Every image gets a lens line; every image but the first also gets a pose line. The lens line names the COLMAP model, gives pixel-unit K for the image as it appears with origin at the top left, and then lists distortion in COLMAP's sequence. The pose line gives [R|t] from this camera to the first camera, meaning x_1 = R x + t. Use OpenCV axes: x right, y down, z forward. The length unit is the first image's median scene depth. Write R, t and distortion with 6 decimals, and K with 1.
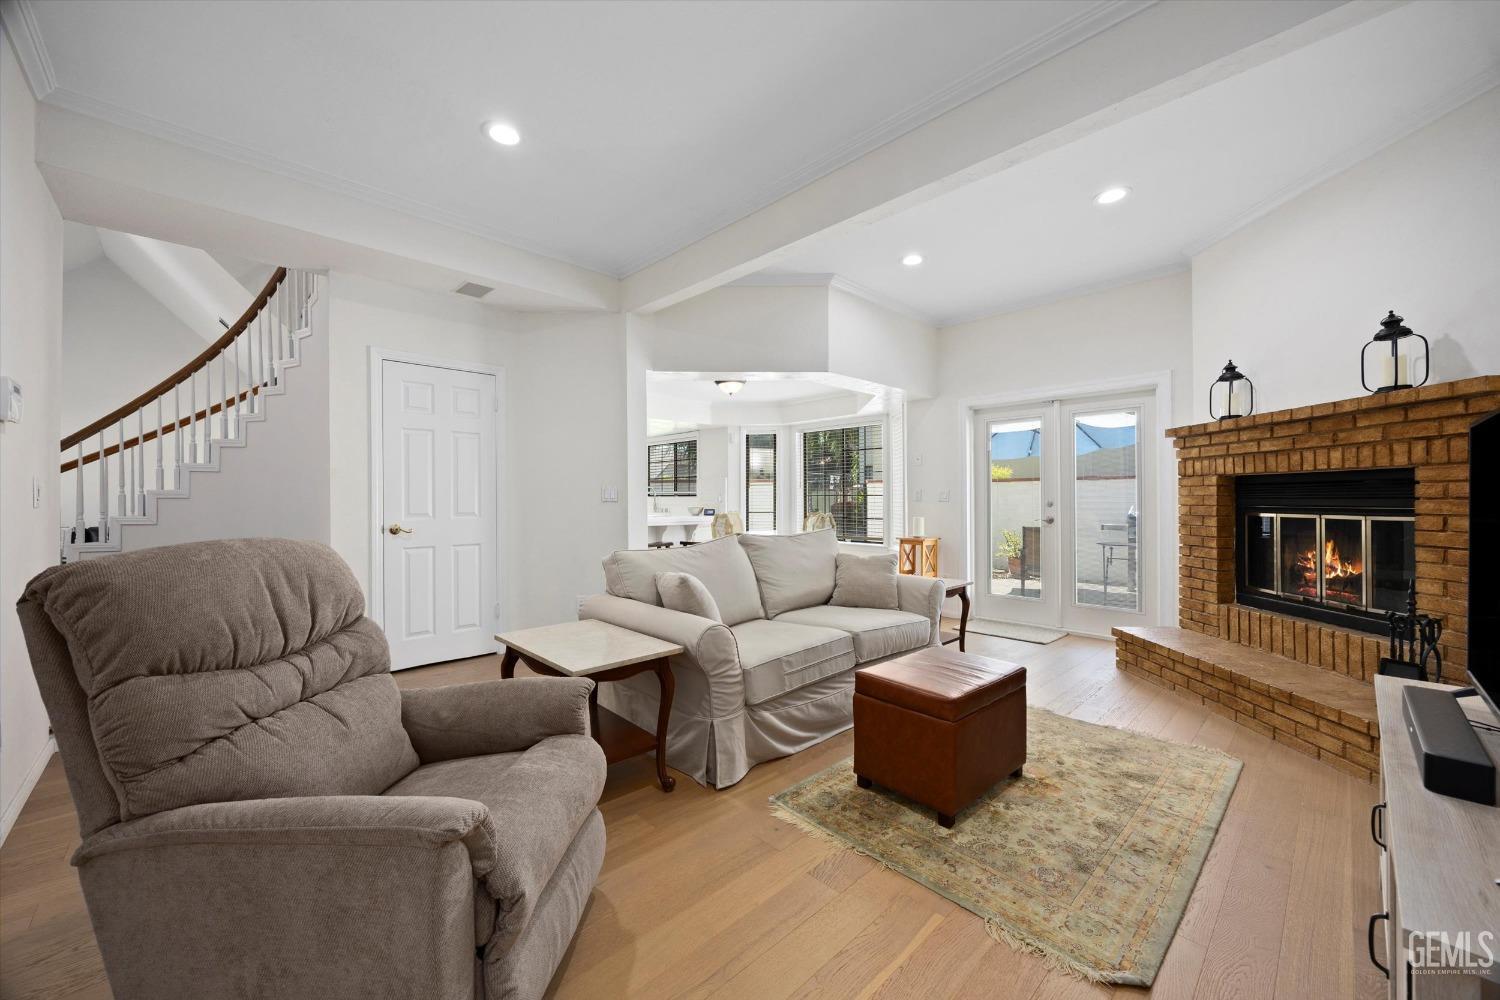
lens RADIAL K [[573.1, 0, 750.0], [0, 573.1, 500.0], [0, 0, 1]] dist [0.000251, 0.000034]
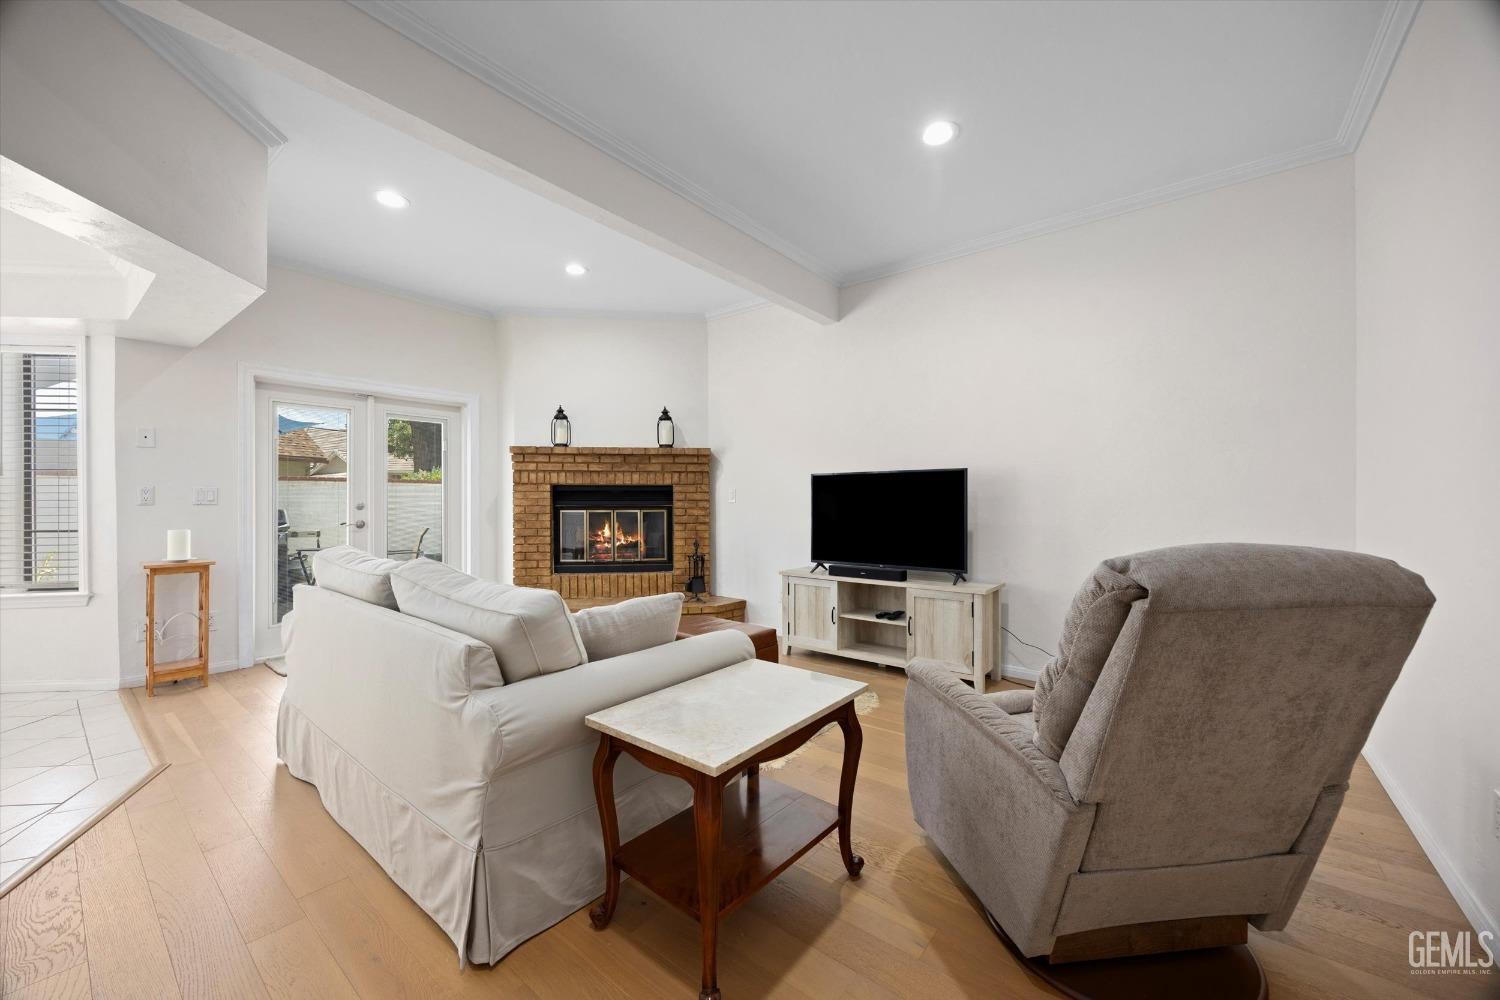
lens RADIAL K [[573.1, 0, 750.0], [0, 573.1, 500.0], [0, 0, 1]] dist [0.000251, 0.000034]
pose [[-0.131149, 0.004821, 0.991351, -0.717516], [0.004647, 0.999980, -0.004248, 0.004382], [-0.991352, 0.004049, -0.131169, 0.772956]]
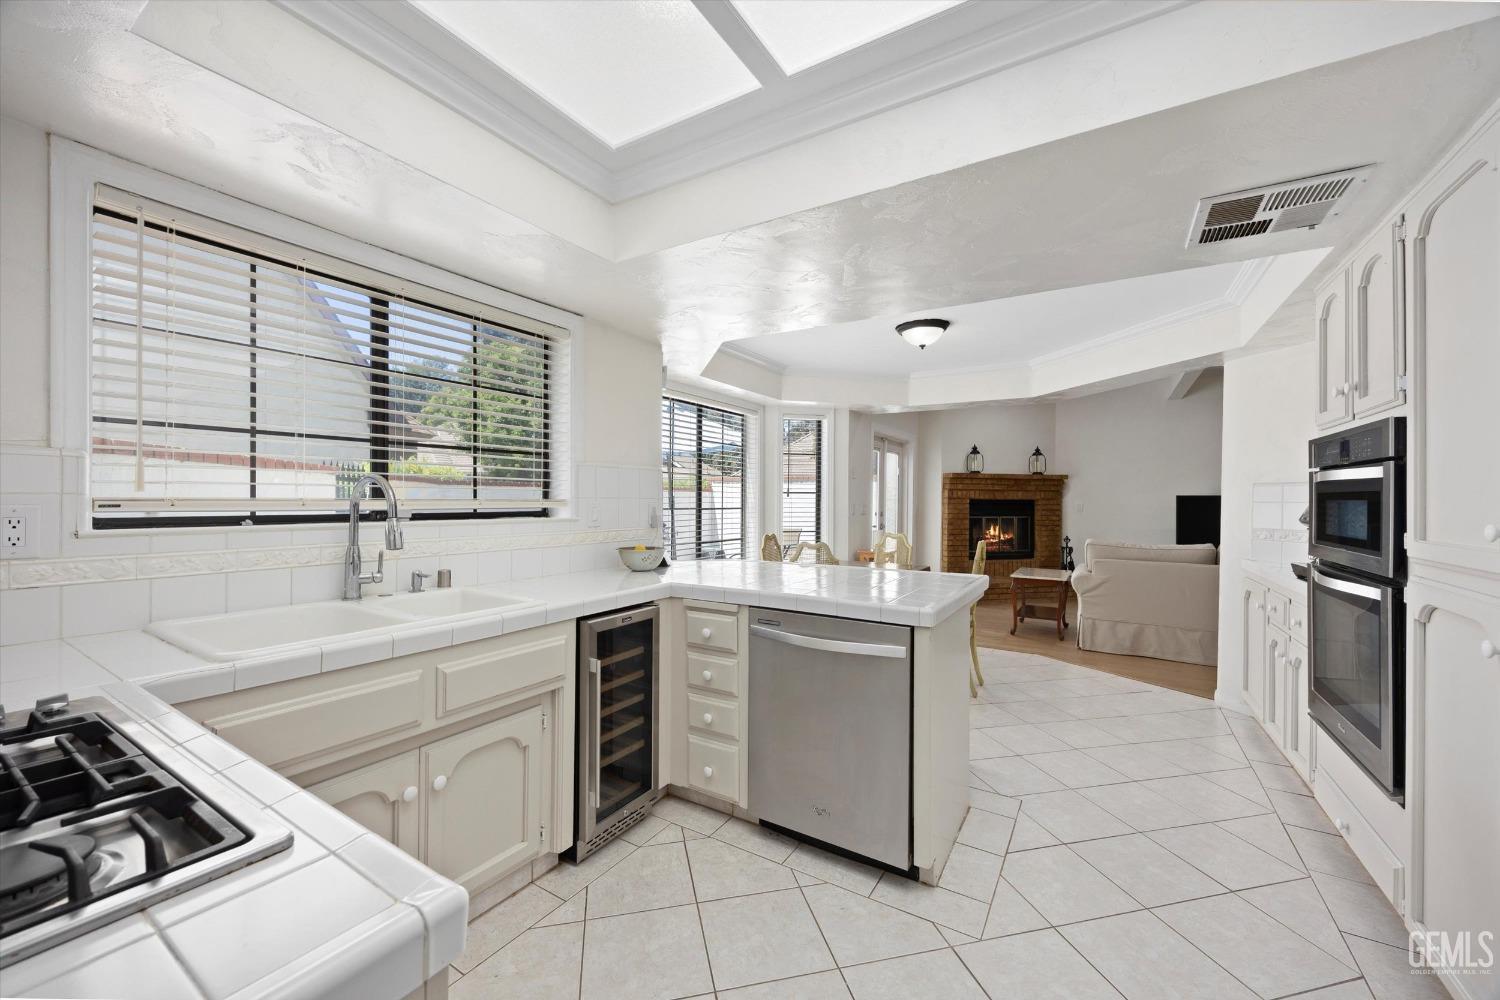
lens RADIAL K [[573.1, 0, 750.0], [0, 573.1, 500.0], [0, 0, 1]] dist [0.000251, 0.000034]
pose [[-0.248913, 0.002467, 0.968523, -1.076167], [-0.004349, 0.999984, -0.003664, -0.030493], [-0.968516, -0.005124, -0.248899, 2.511230]]
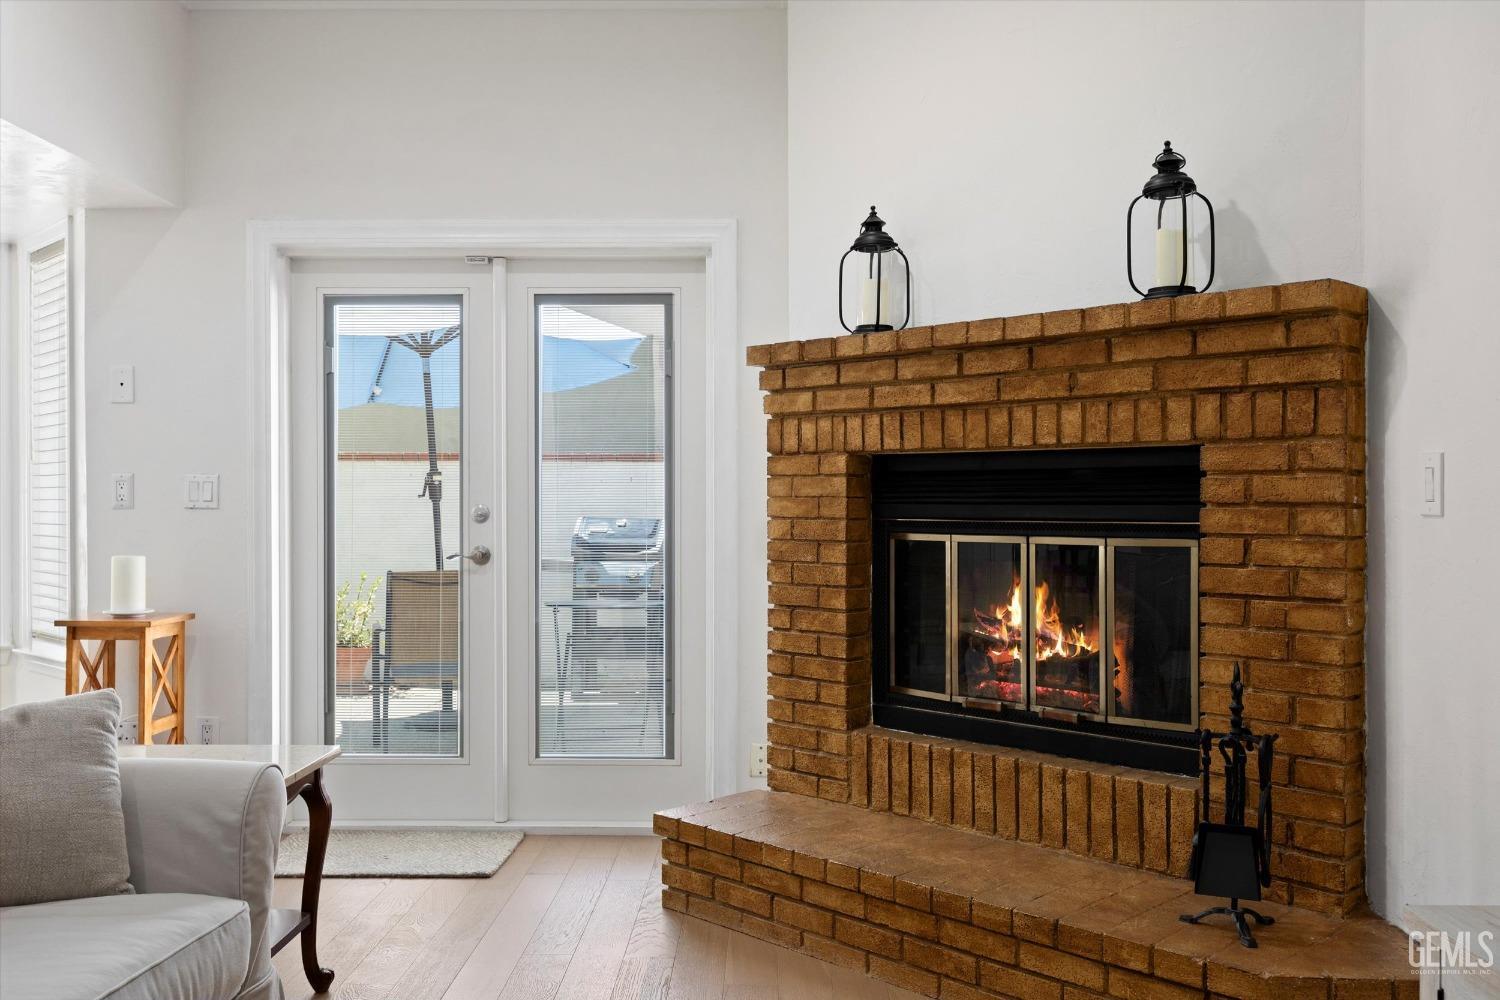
lens RADIAL K [[1301.6, 0, 750.0], [0, 1301.6, 500.0], [0, 0, 1]] dist [-0.000695, 0.004034]
pose [[0.702575, 0.005057, 0.711592, 0.014452], [-0.002461, 0.999986, -0.004677, 0.000056], [-0.711606, 0.001534, 0.702577, 0.352513]]
